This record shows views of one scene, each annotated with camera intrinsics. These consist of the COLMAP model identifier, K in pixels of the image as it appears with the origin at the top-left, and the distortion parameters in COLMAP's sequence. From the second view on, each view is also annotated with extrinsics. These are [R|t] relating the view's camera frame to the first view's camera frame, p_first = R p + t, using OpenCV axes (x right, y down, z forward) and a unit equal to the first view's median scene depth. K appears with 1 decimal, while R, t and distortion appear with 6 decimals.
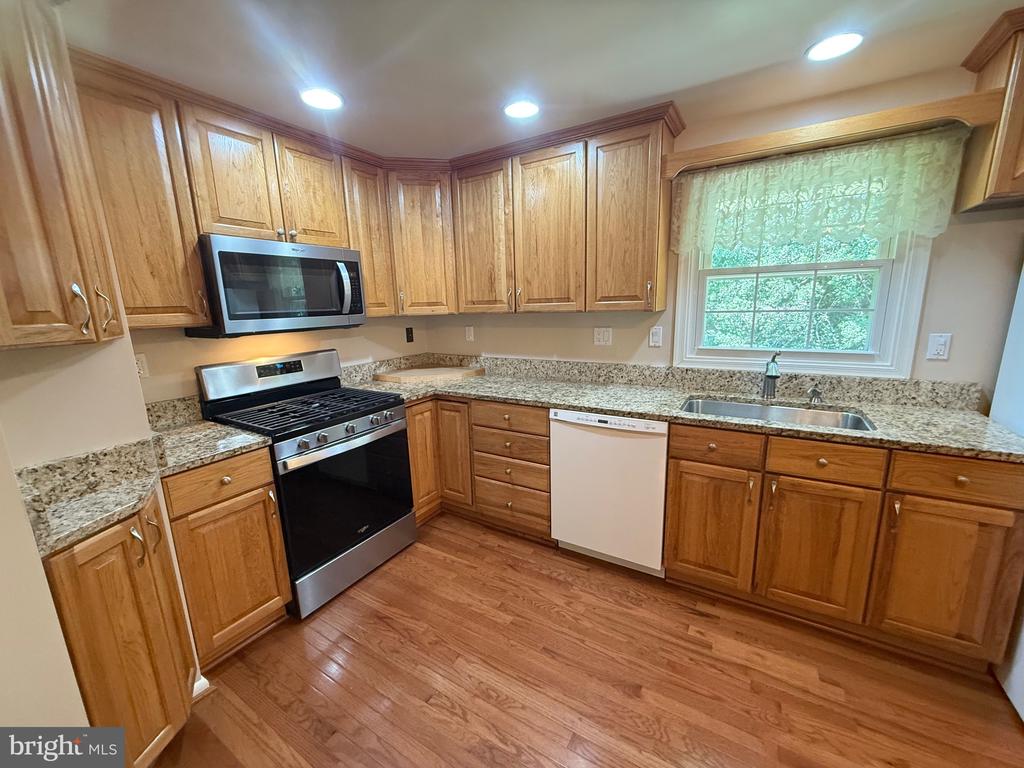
lens RADIAL K [[407.7, 0, 510.1], [0, 407.7, 384.5], [0, 0, 1]] dist [-0.000938, 0.000027]
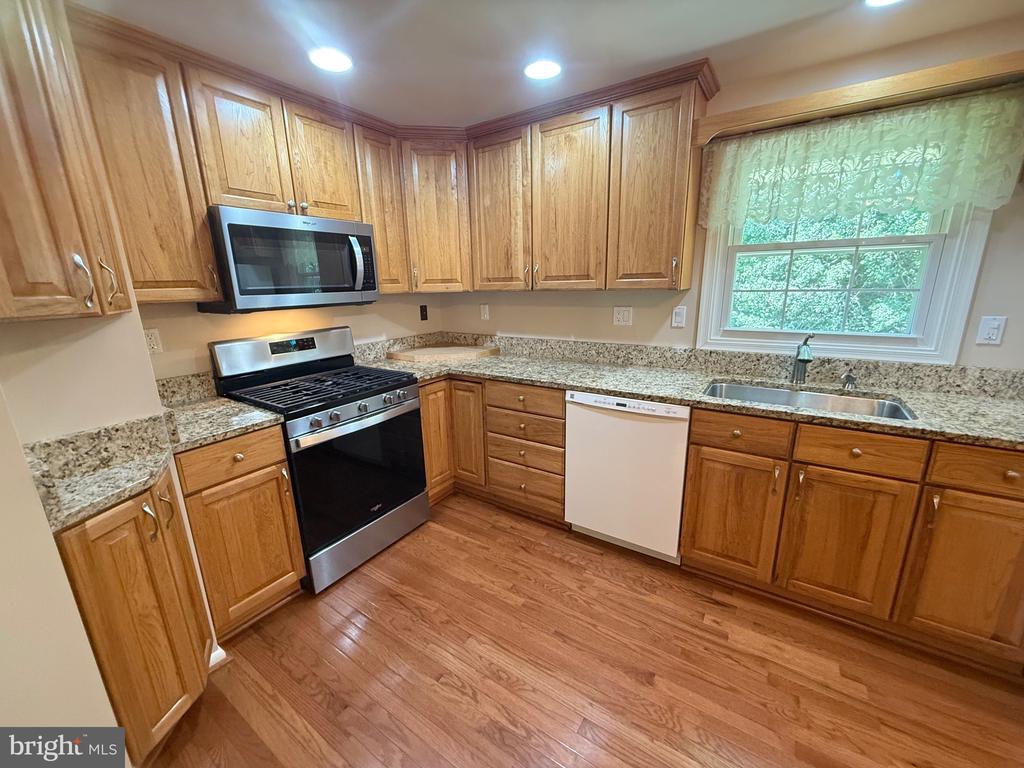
lens RADIAL K [[407.7, 0, 510.1], [0, 407.7, 384.5], [0, 0, 1]] dist [-0.000938, 0.000027]
pose [[0.999236, 0.015858, -0.035721, -0.001281], [-0.014085, 0.998682, 0.049353, -0.000878], [0.036457, -0.048812, 0.998142, 0.030774]]
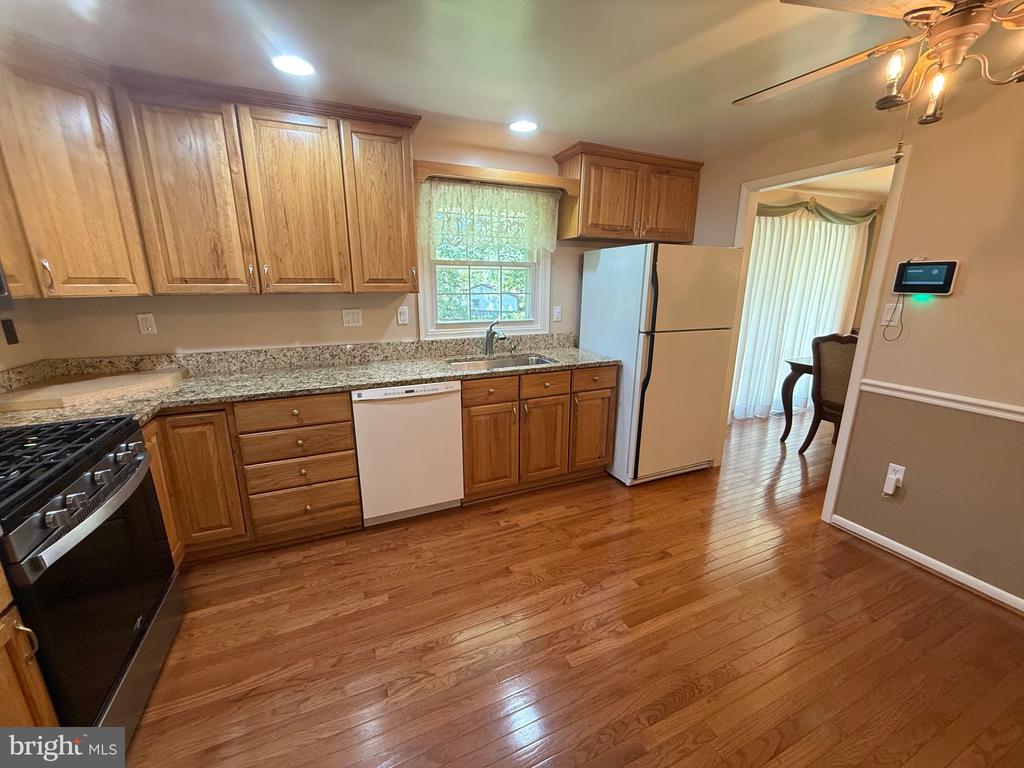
lens RADIAL K [[407.7, 0, 510.1], [0, 407.7, 384.5], [0, 0, 1]] dist [-0.000938, 0.000027]
pose [[0.571810, -0.171196, 0.802325, -0.520928], [0.143981, 0.983747, 0.107293, -0.008774], [-0.807652, 0.054168, 0.587166, 0.118571]]
